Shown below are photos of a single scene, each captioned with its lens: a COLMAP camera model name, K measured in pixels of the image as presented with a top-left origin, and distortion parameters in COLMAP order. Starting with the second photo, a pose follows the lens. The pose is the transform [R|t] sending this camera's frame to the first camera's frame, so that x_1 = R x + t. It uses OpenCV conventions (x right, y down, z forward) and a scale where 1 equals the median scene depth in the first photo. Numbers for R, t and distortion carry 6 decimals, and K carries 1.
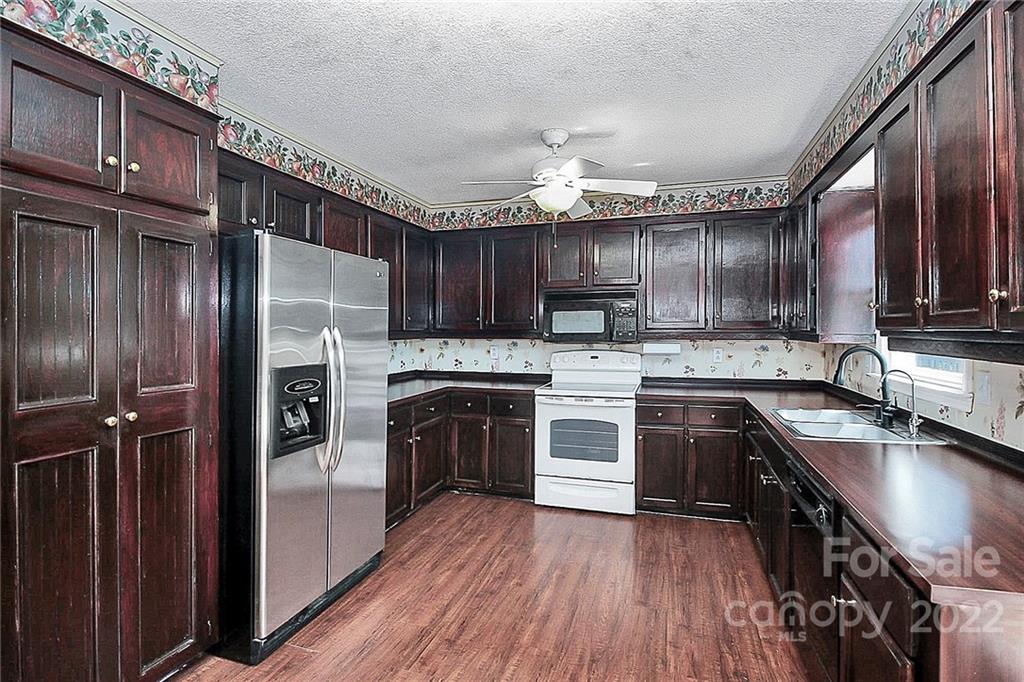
lens RADIAL K [[492.0, 0, 506.6], [0, 492.0, 331.4], [0, 0, 1]] dist [0.004948, -0.002892]
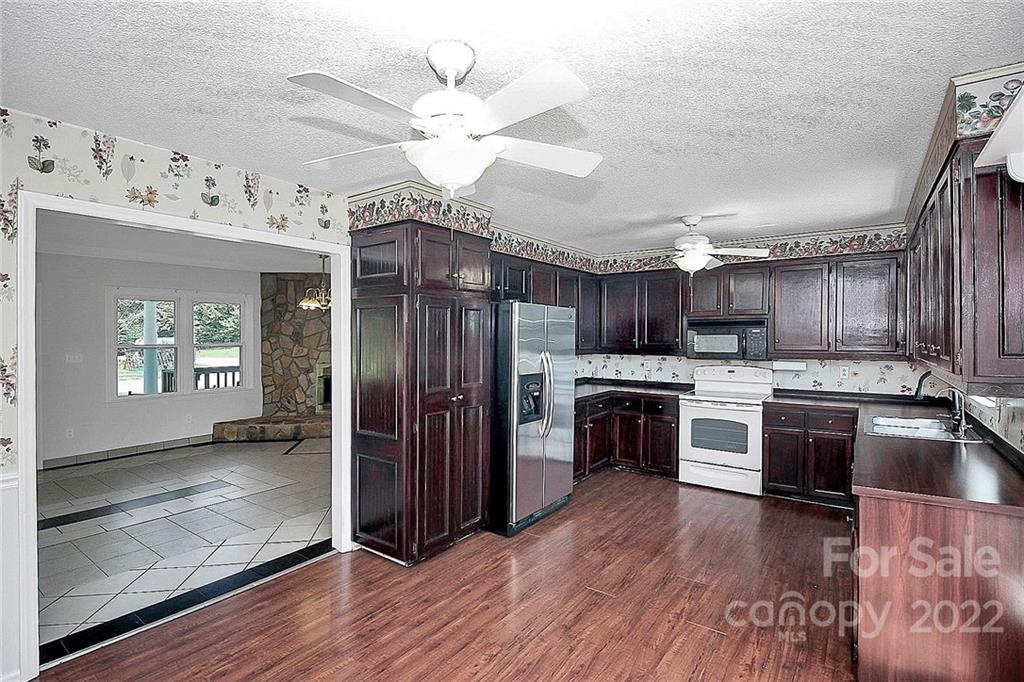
lens RADIAL K [[492.0, 0, 503.7], [0, 492.0, 339.0], [0, 0, 1]] dist [0.004948, -0.002892]
pose [[0.953149, 0.005776, -0.302447, 0.007740], [-0.005063, 0.999982, 0.003140, -0.035011], [0.302460, -0.001462, 0.953161, -0.416430]]
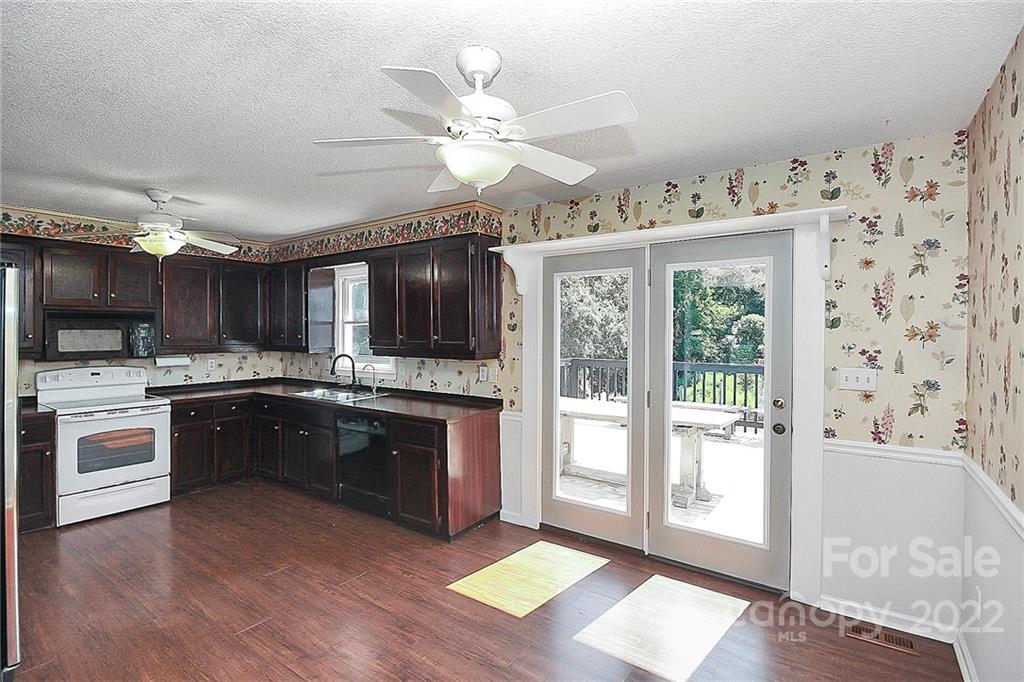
lens RADIAL K [[492.0, 0, 511.0], [0, 492.0, 332.4], [0, 0, 1]] dist [0.004948, -0.002892]
pose [[0.301592, 0.003286, 0.953431, -0.636836], [0.001172, 0.999992, -0.003817, -0.033959], [-0.953436, 0.002269, 0.301586, -0.163743]]
